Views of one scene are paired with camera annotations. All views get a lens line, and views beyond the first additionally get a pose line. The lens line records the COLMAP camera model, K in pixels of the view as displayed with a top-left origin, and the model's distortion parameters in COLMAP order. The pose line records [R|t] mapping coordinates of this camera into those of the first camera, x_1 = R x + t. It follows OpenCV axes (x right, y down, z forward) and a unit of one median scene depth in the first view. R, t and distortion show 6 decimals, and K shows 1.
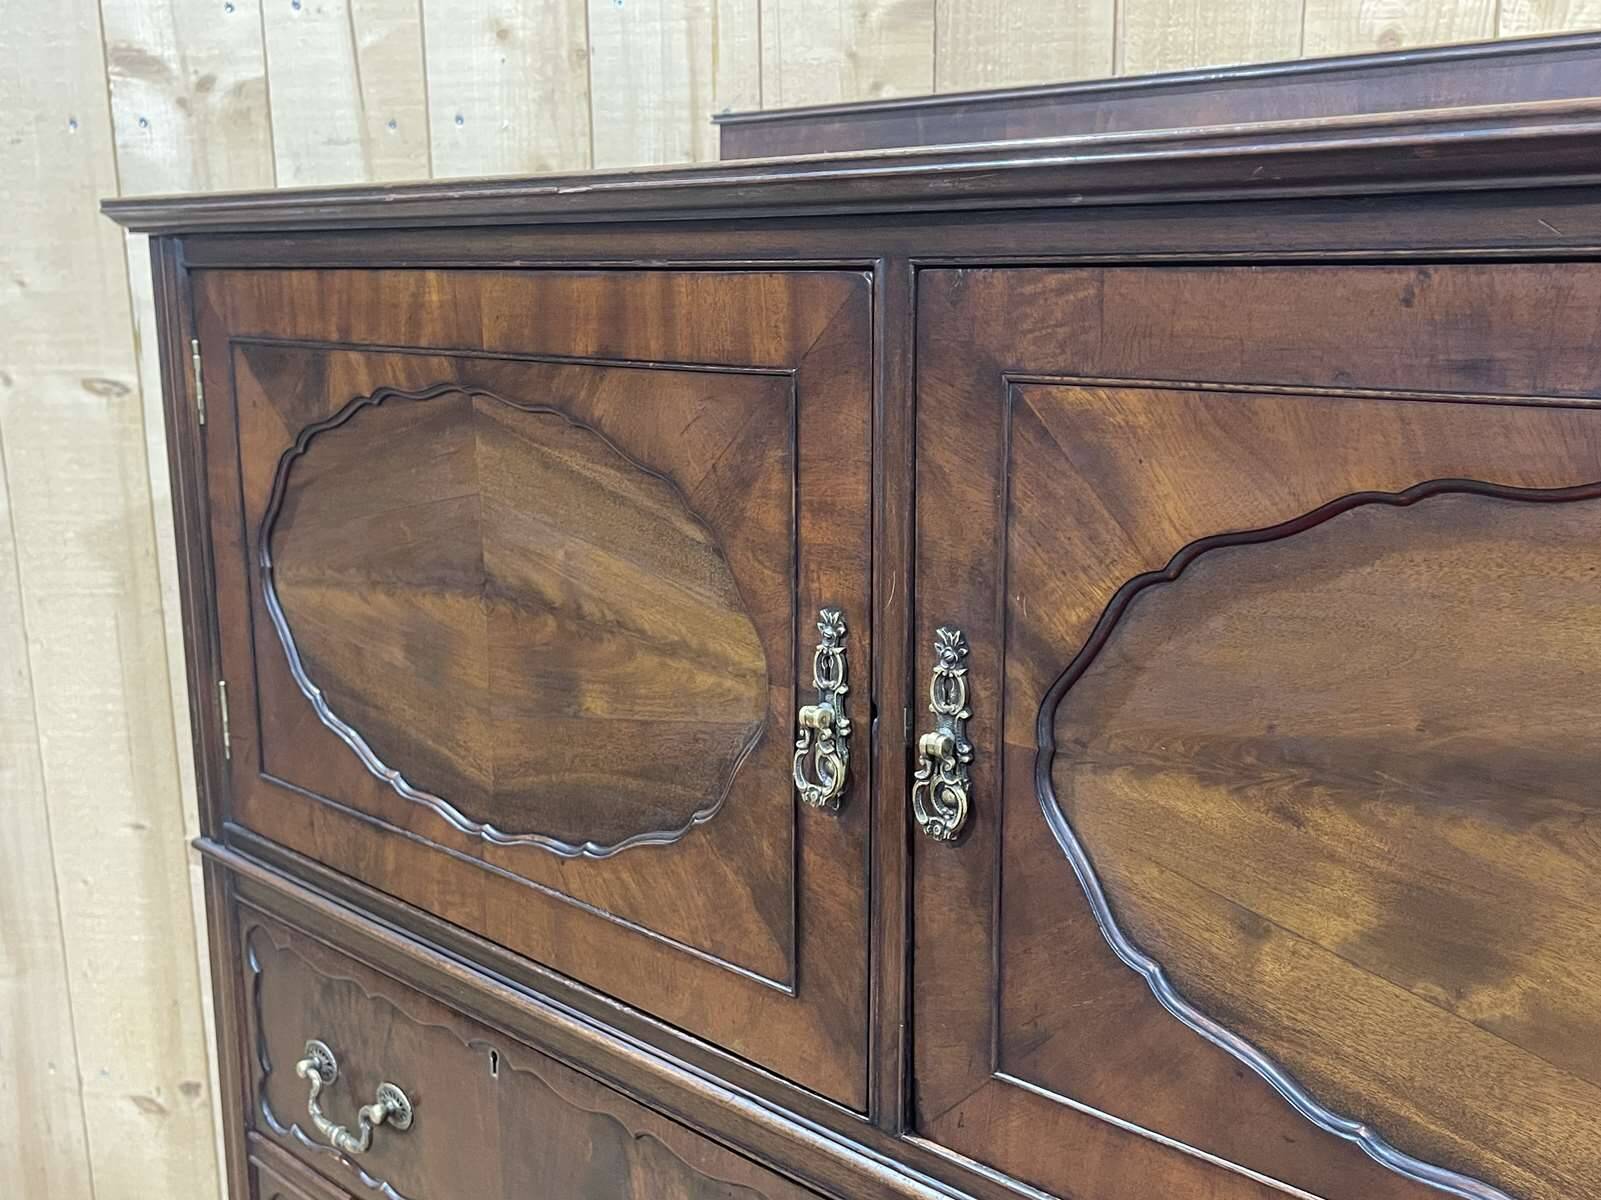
lens RADIAL K [[1603.6, 0, 791.9], [0, 1603.6, 602.7], [0, 0, 1]] dist [0.052805, -0.050308]
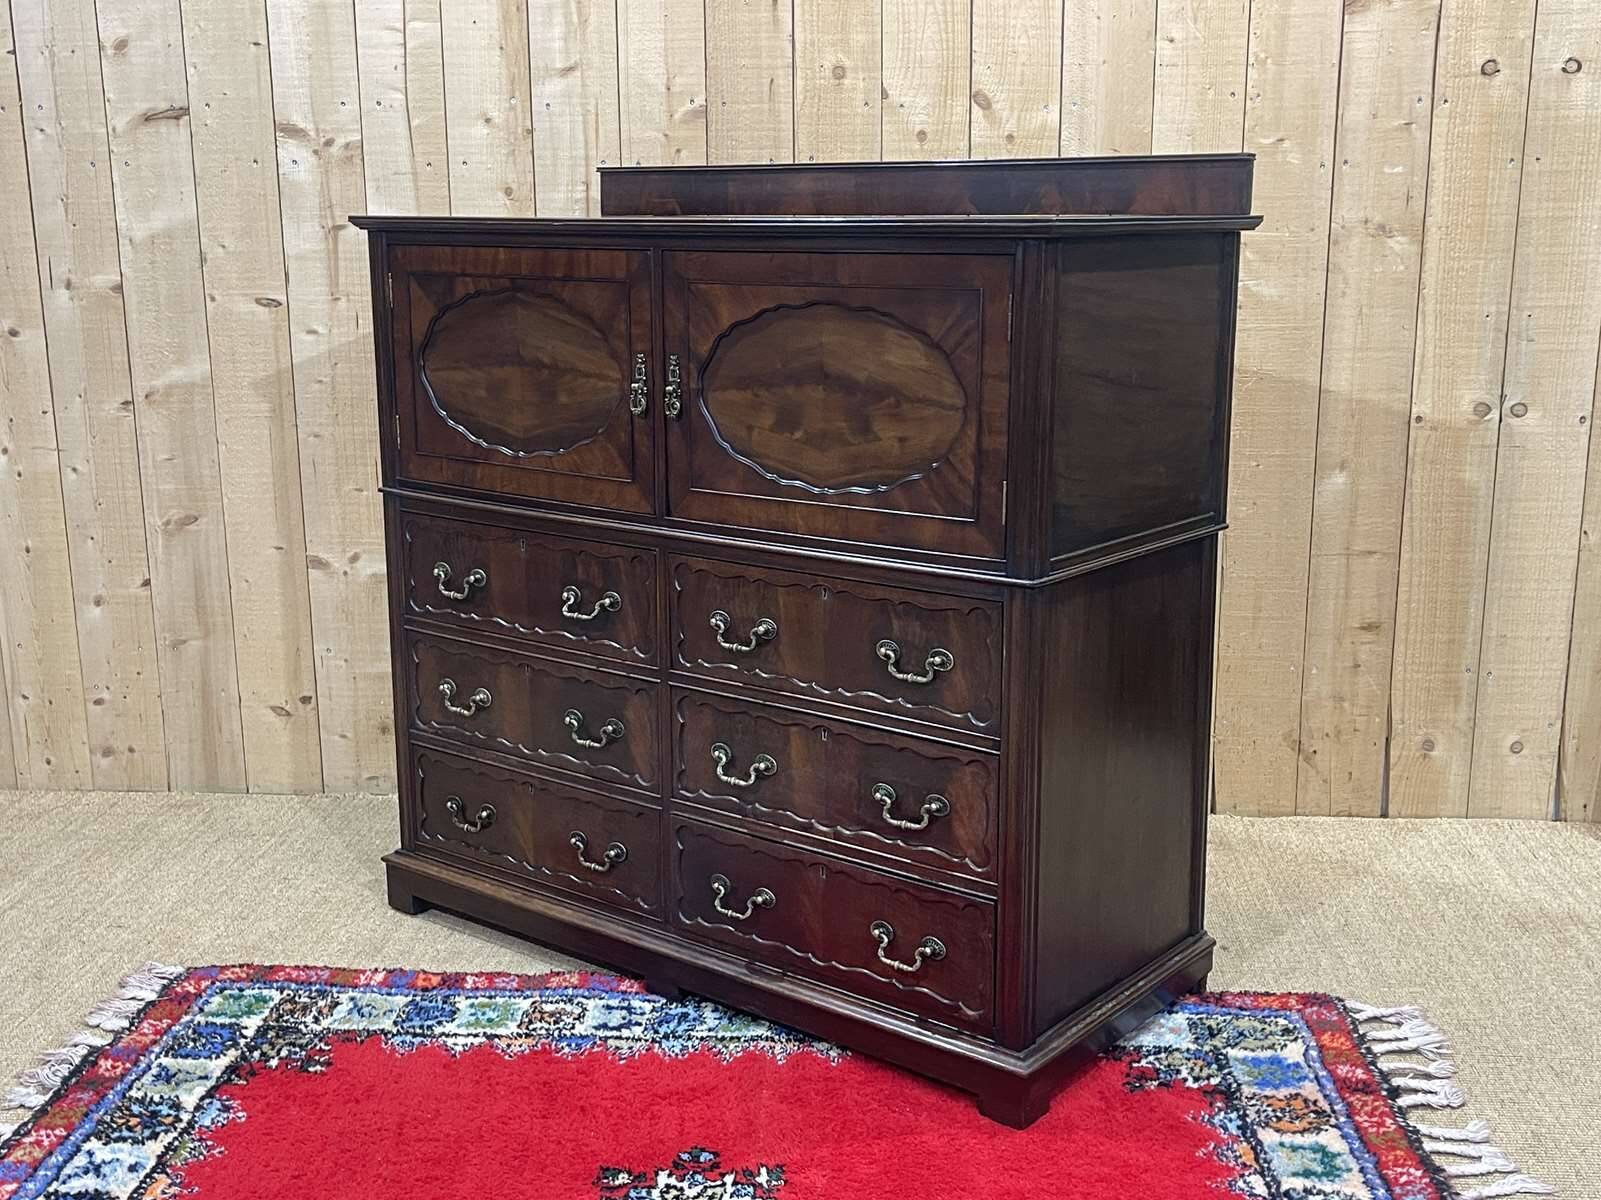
lens RADIAL K [[1790.1, 0, 801.7], [0, 1790.1, 607.2], [0, 0, 1]] dist [0.097311, -0.213903]
pose [[0.997415, -0.010551, 0.071081, 0.059885], [0.009881, 0.999903, 0.009772, 0.337999], [-0.071177, -0.009045, 0.997423, -1.858987]]
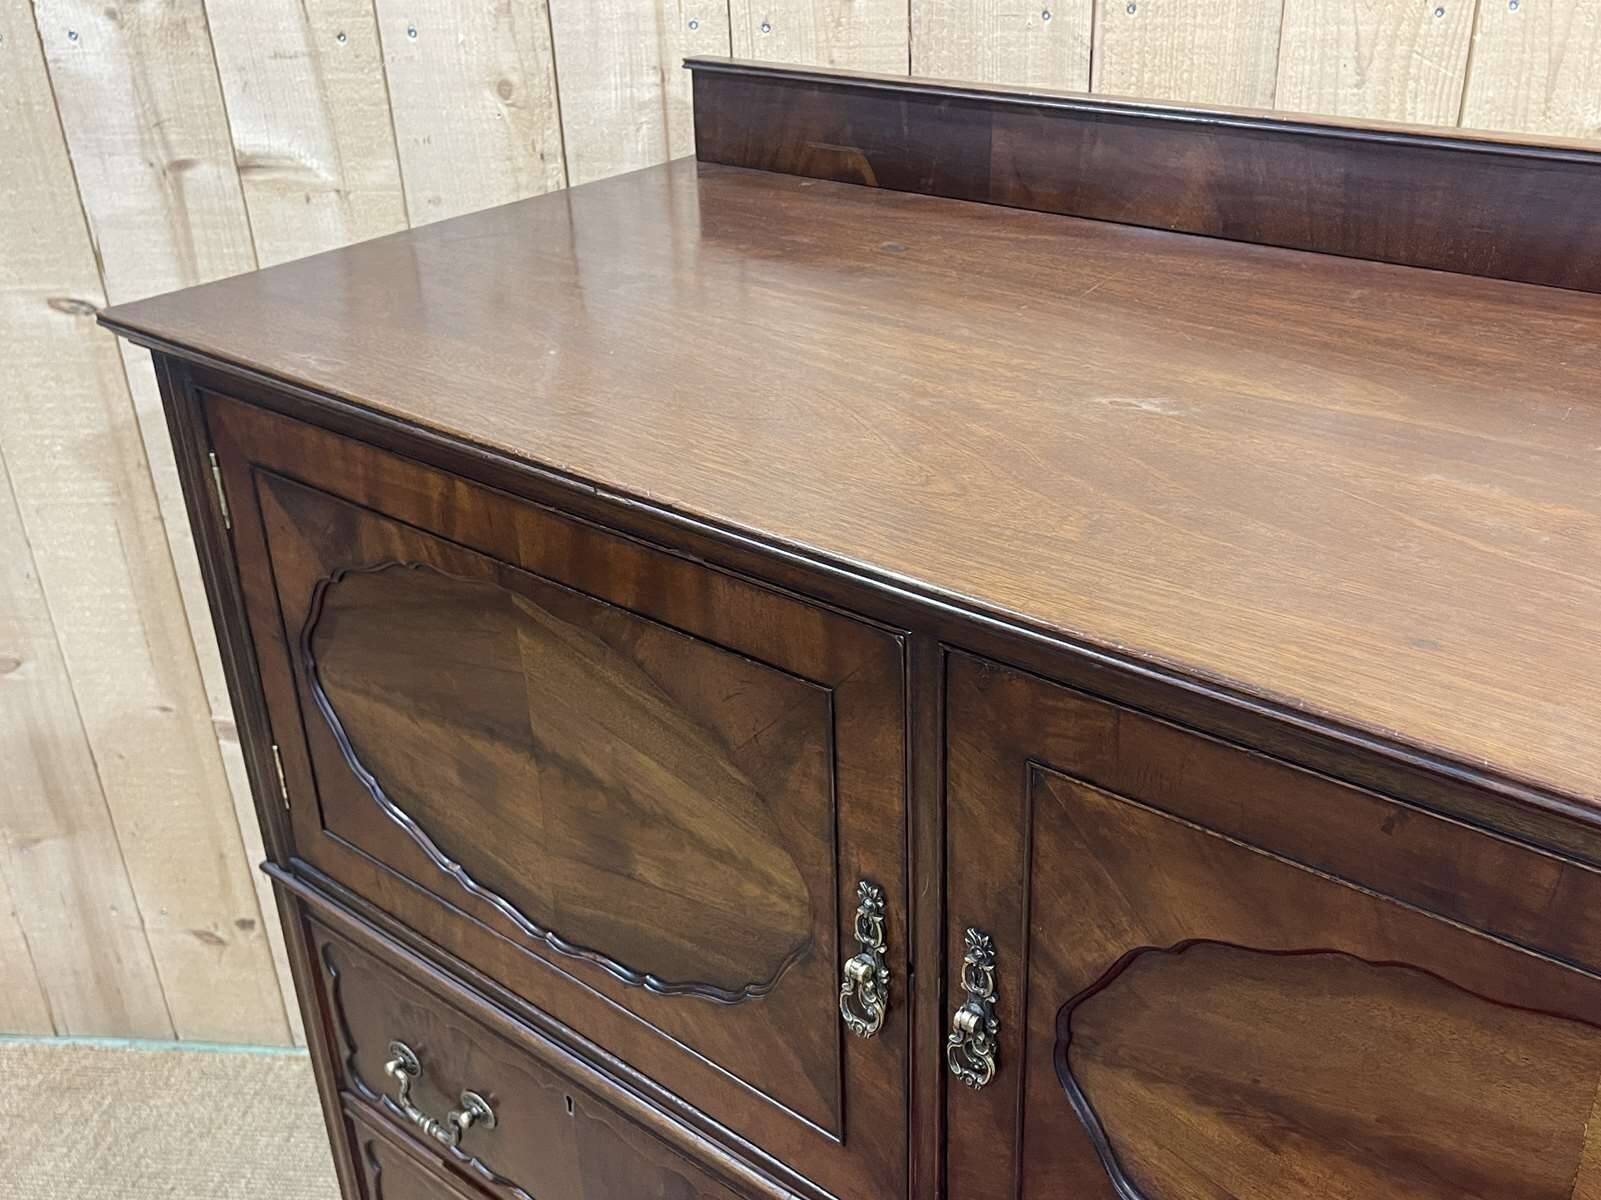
lens RADIAL K [[1600.7, 0, 809.8], [0, 1600.7, 601.7], [0, 0, 1]] dist [0.038615, -0.014887]
pose [[0.998197, -0.048073, 0.035940, -0.033733], [0.037010, 0.964355, 0.262010, -0.334246], [-0.047254, -0.260207, 0.964396, -0.026204]]
